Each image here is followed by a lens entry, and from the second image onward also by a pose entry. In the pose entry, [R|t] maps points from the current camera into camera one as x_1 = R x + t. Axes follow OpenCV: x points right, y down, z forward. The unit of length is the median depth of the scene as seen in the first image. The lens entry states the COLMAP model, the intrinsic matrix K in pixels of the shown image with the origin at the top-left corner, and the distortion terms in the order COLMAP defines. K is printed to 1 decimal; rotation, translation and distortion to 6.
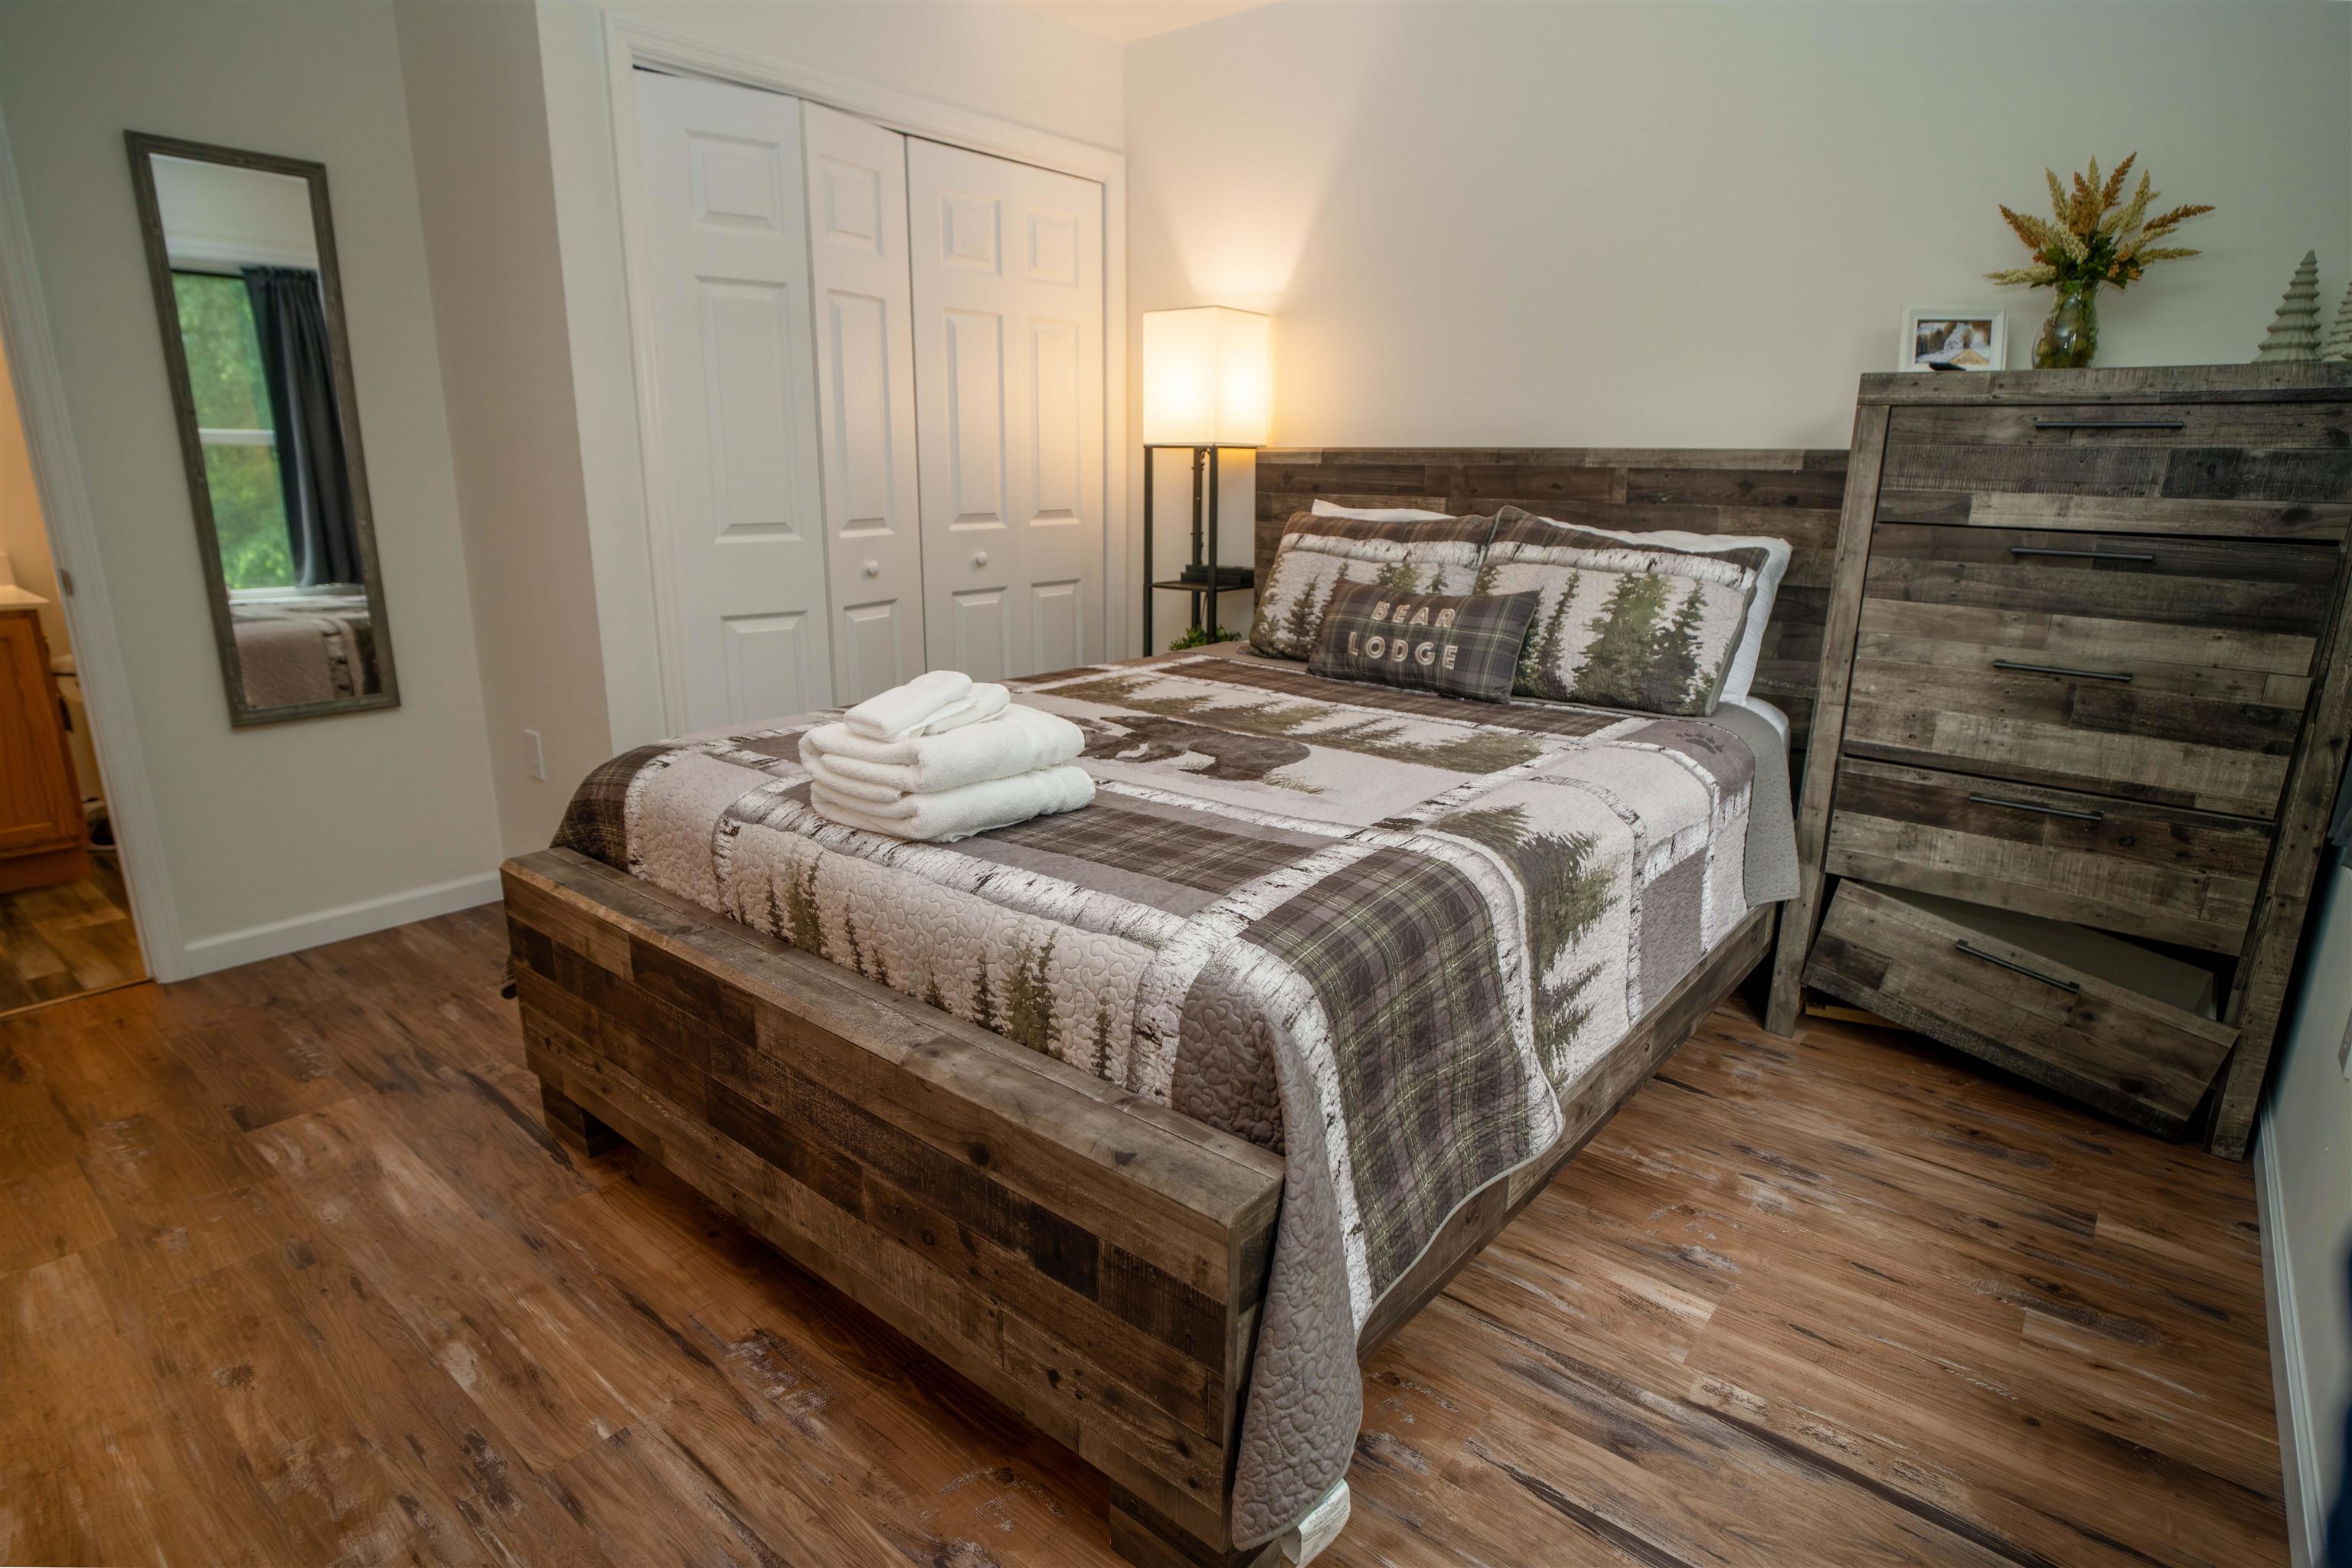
lens RADIAL K [[1268.7, 0, 1169.7], [0, 1268.7, 791.4], [0, 0, 1]] dist [-0.001082, 0.005104]
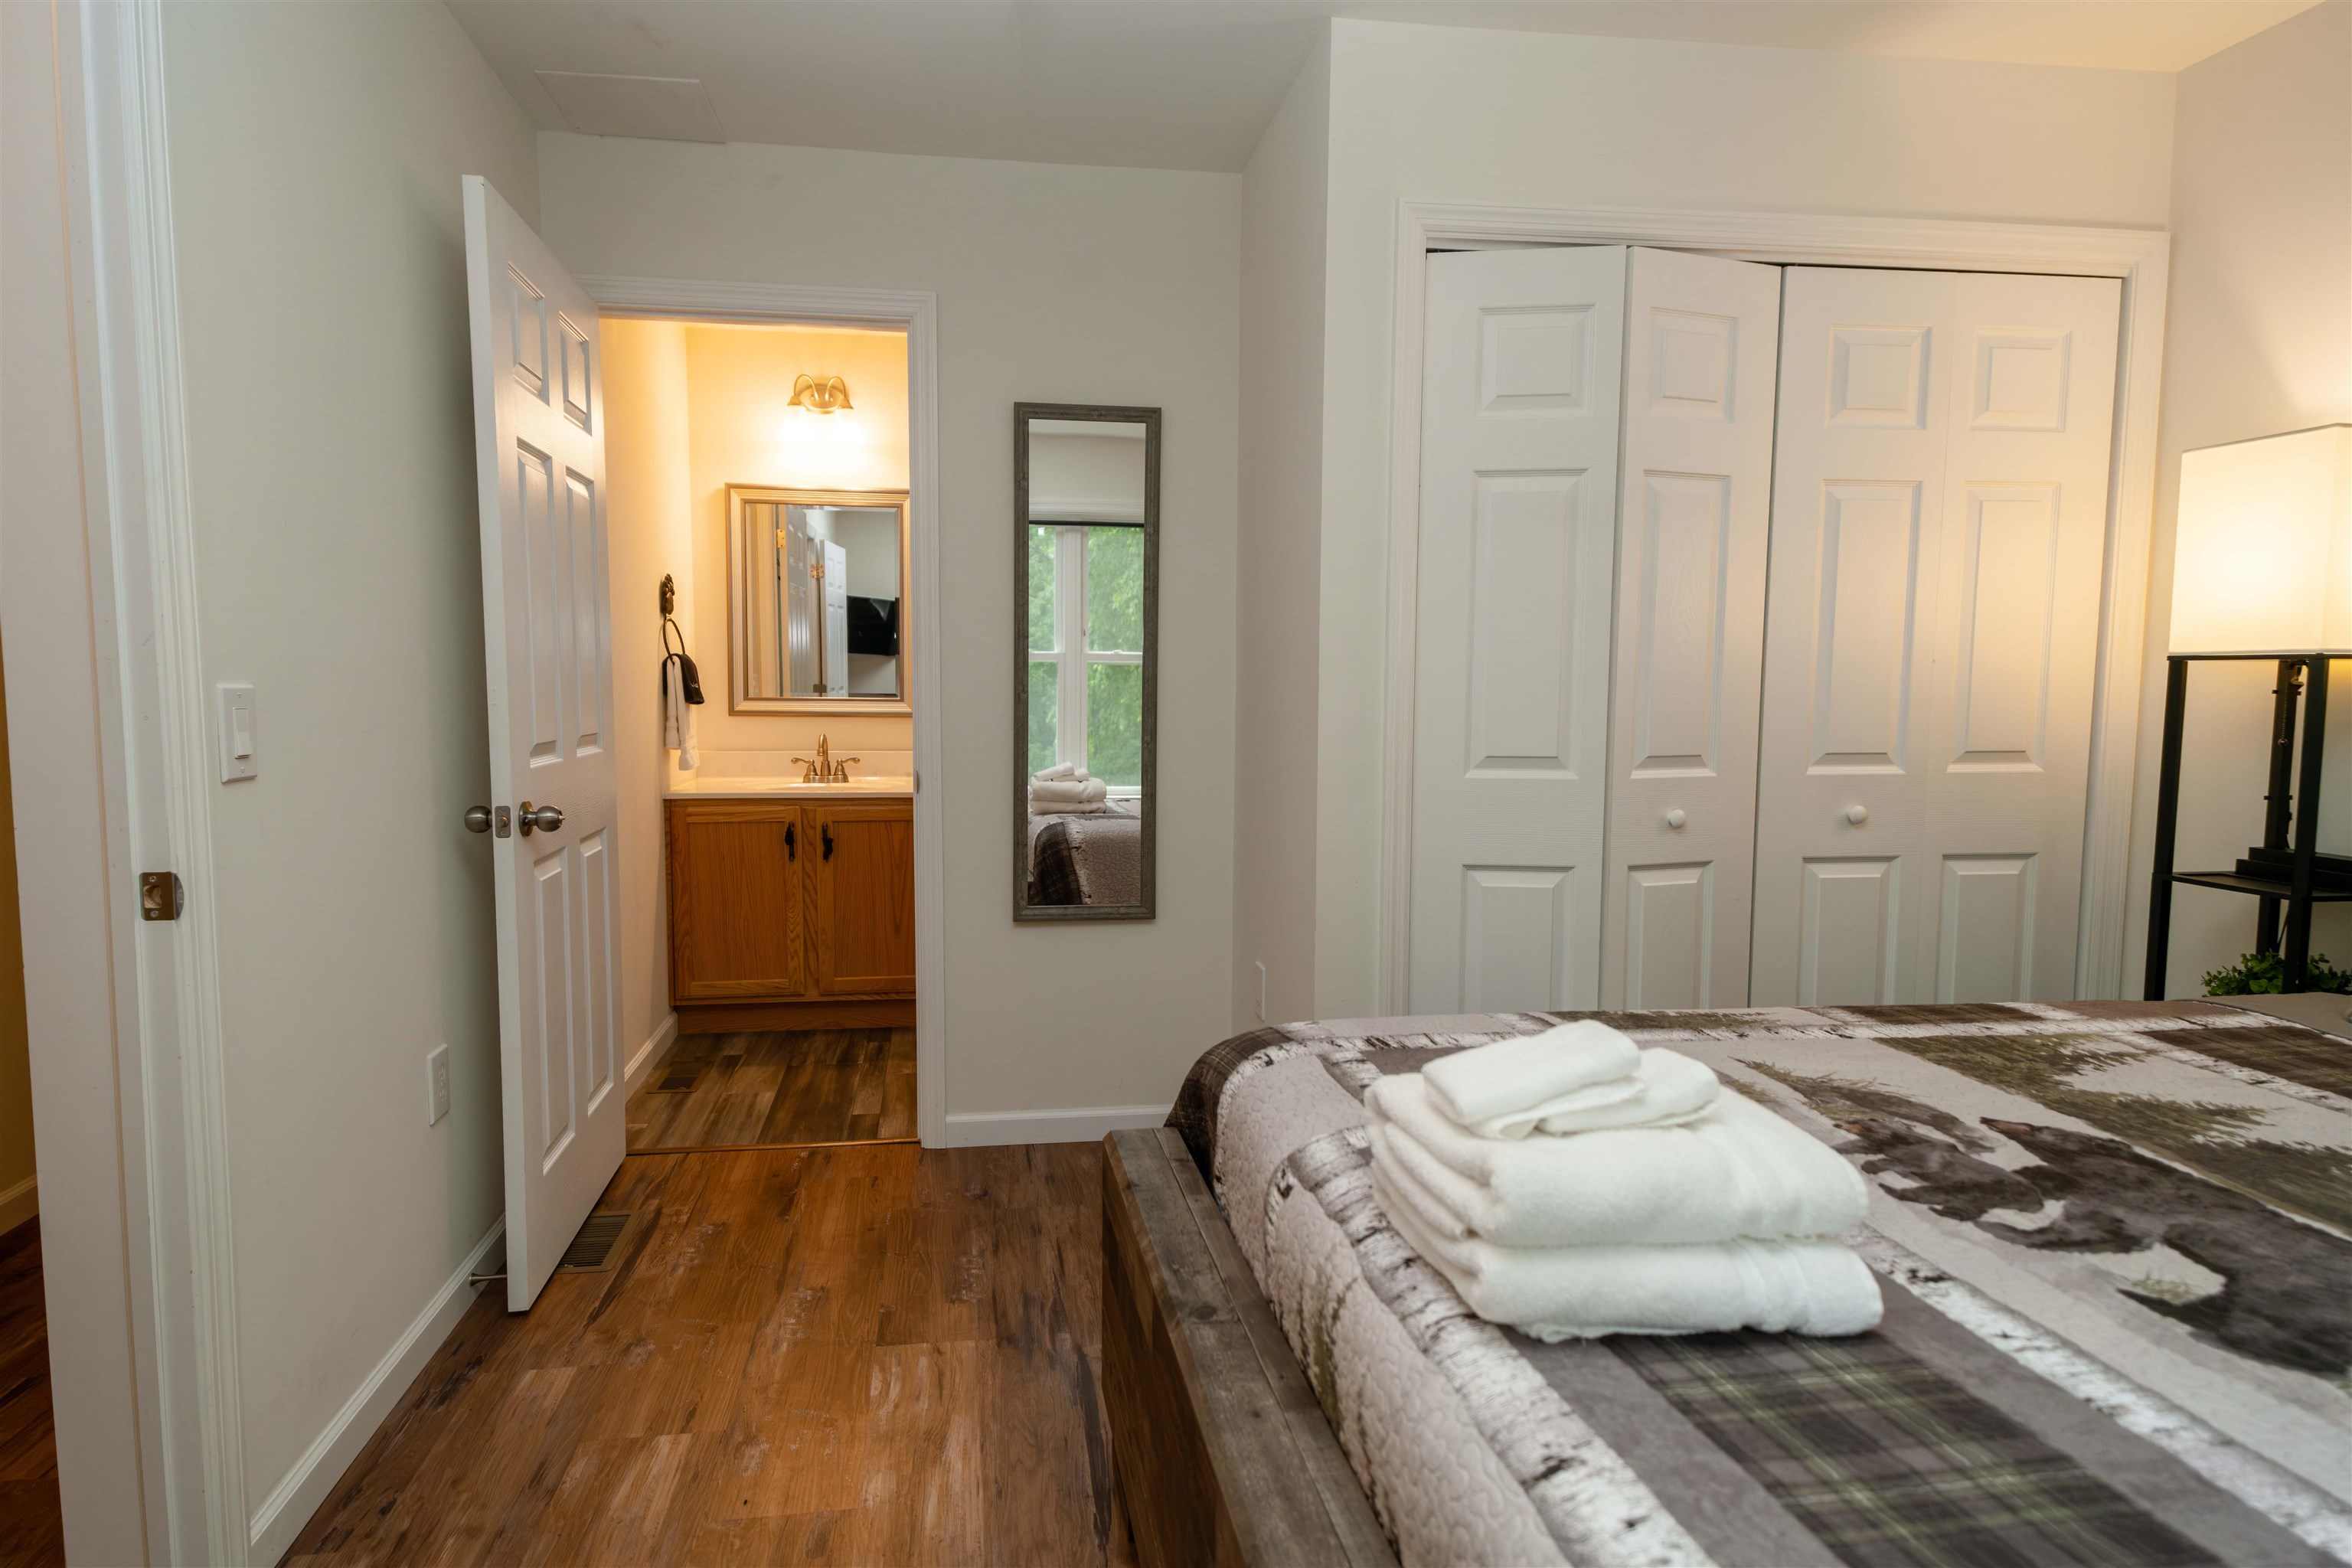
lens RADIAL K [[1268.7, 0, 1091.1], [0, 1268.7, 792.1], [0, 0, 1]] dist [-0.001082, 0.005104]
pose [[0.729202, 0.057920, -0.681843, 0.034500], [-0.172176, 0.979885, -0.100898, -0.075684], [0.662284, 0.190972, 0.724507, 0.300374]]
